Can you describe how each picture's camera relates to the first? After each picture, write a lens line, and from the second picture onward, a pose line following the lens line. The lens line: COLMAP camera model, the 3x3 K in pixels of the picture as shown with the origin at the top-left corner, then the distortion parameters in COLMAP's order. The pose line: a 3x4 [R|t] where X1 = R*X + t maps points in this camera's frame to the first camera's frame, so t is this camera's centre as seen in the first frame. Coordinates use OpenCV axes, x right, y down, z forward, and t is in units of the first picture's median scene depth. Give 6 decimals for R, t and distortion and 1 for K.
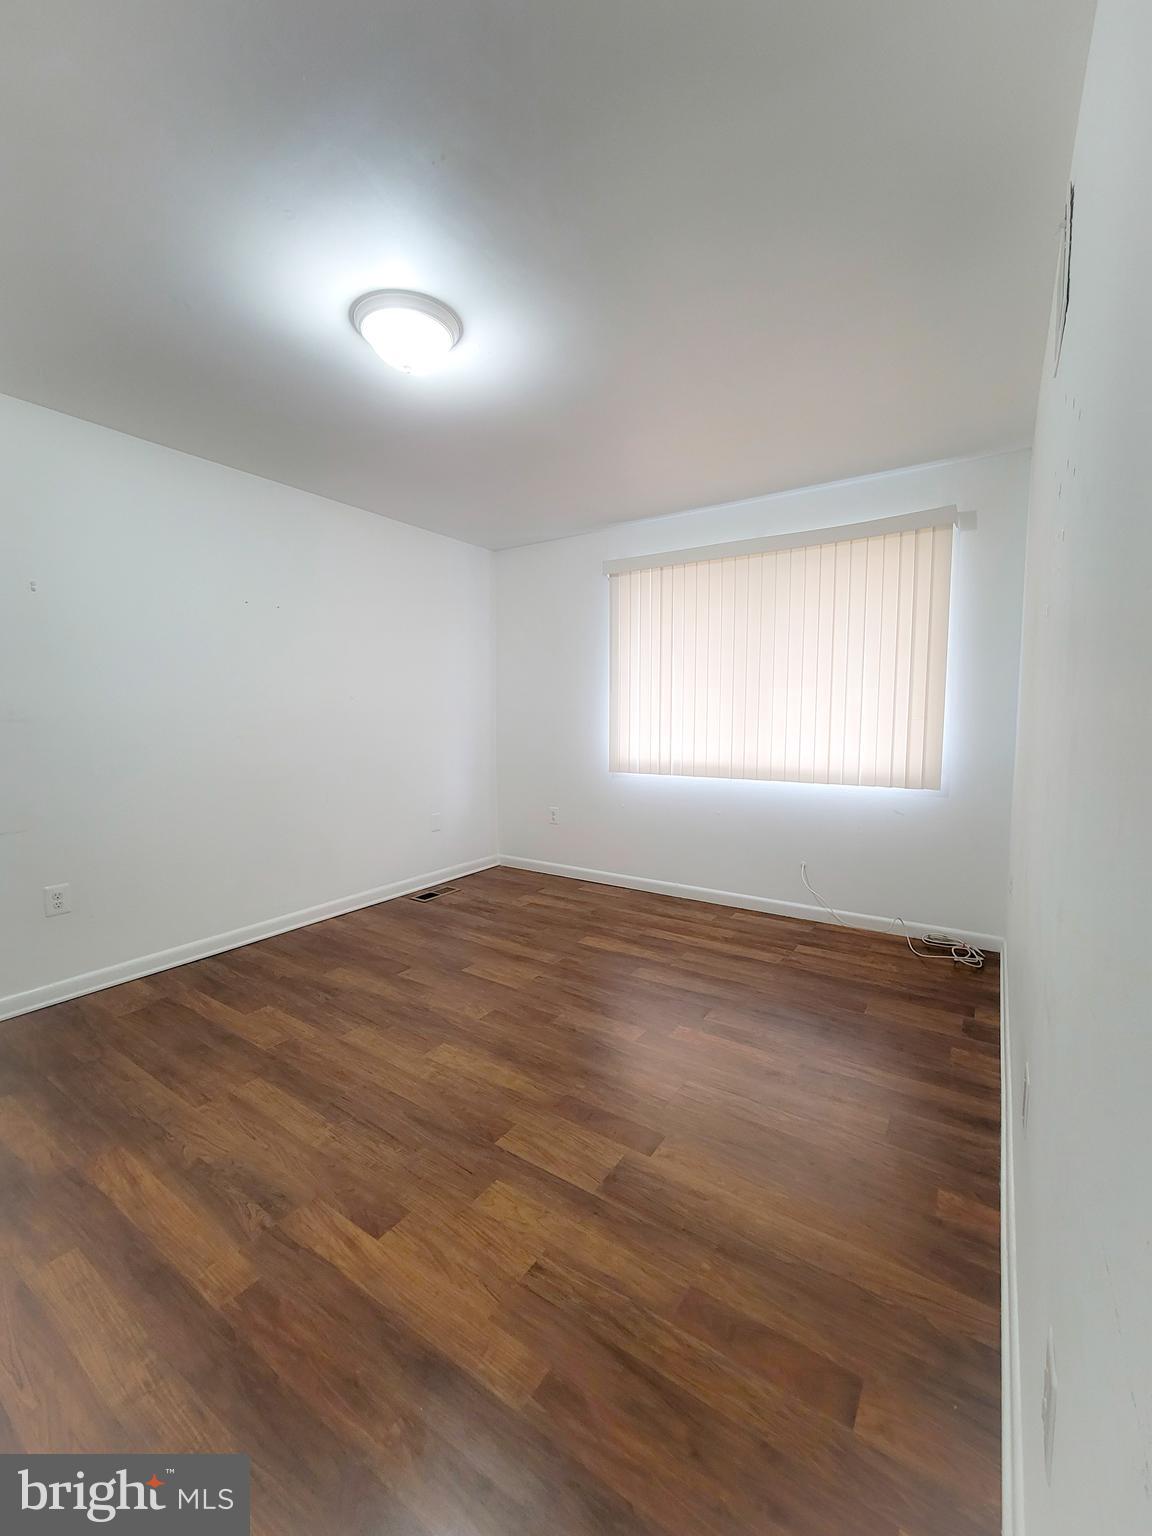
lens RADIAL K [[630.5, 0, 571.6], [0, 630.5, 766.3], [0, 0, 1]] dist [-0.002794, 0.000279]
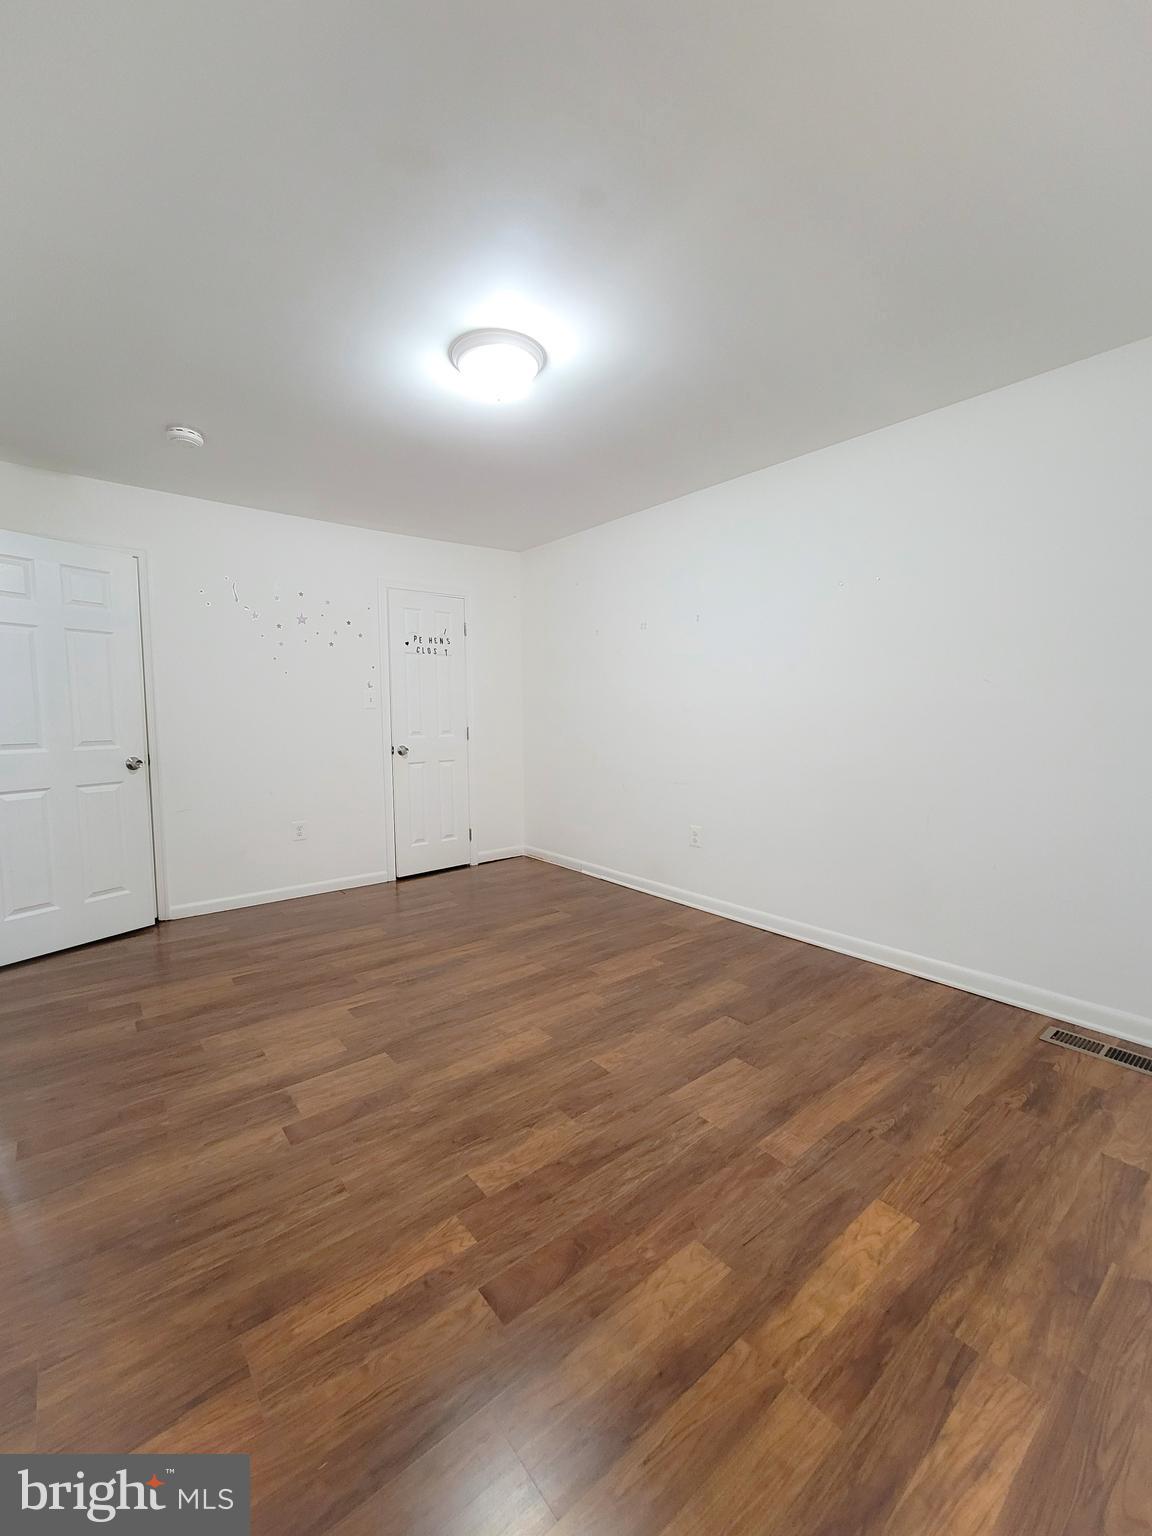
lens RADIAL K [[630.5, 0, 571.6], [0, 630.5, 766.3], [0, 0, 1]] dist [-0.002794, 0.000279]
pose [[-0.296696, 0.086919, -0.951008, 0.514999], [-0.076865, 0.990445, 0.114504, -0.073423], [0.951874, 0.107072, -0.287180, 0.944222]]
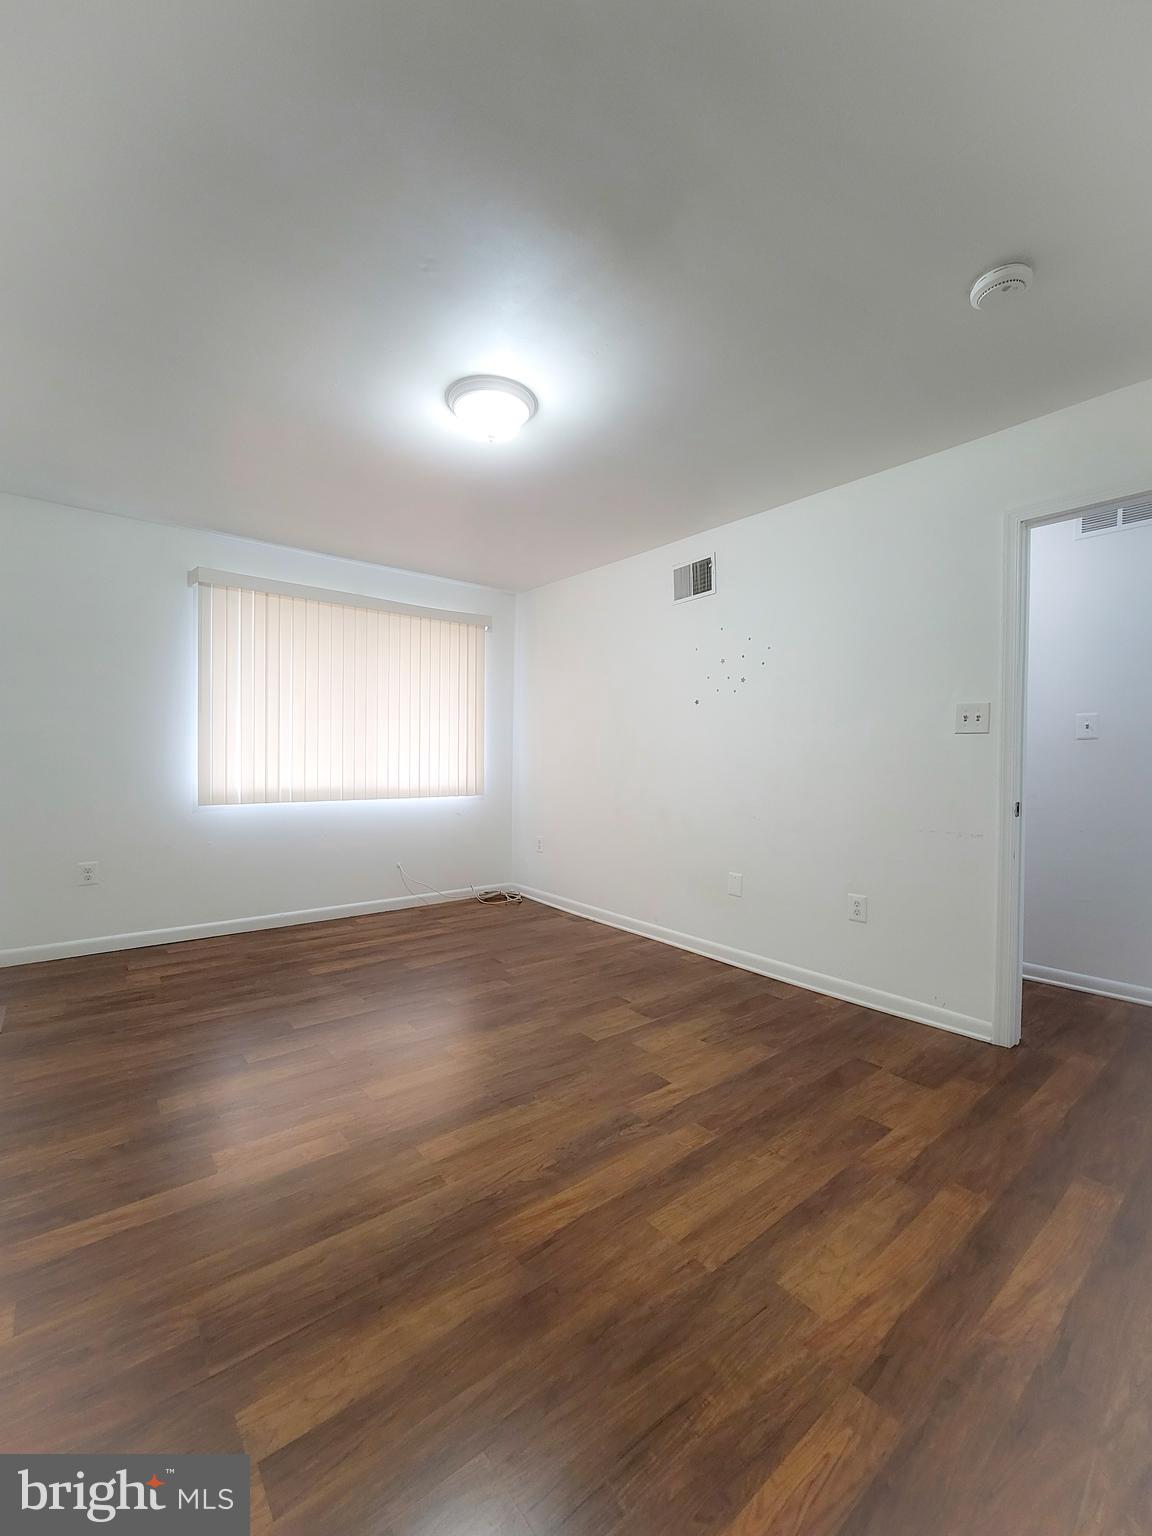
lens RADIAL K [[630.5, 0, 571.6], [0, 630.5, 766.3], [0, 0, 1]] dist [-0.002794, 0.000279]
pose [[0.293515, -0.005723, 0.955937, -0.838234], [0.072020, 0.997273, -0.016143, 0.007974], [-0.953238, 0.073585, 0.293127, 0.345140]]
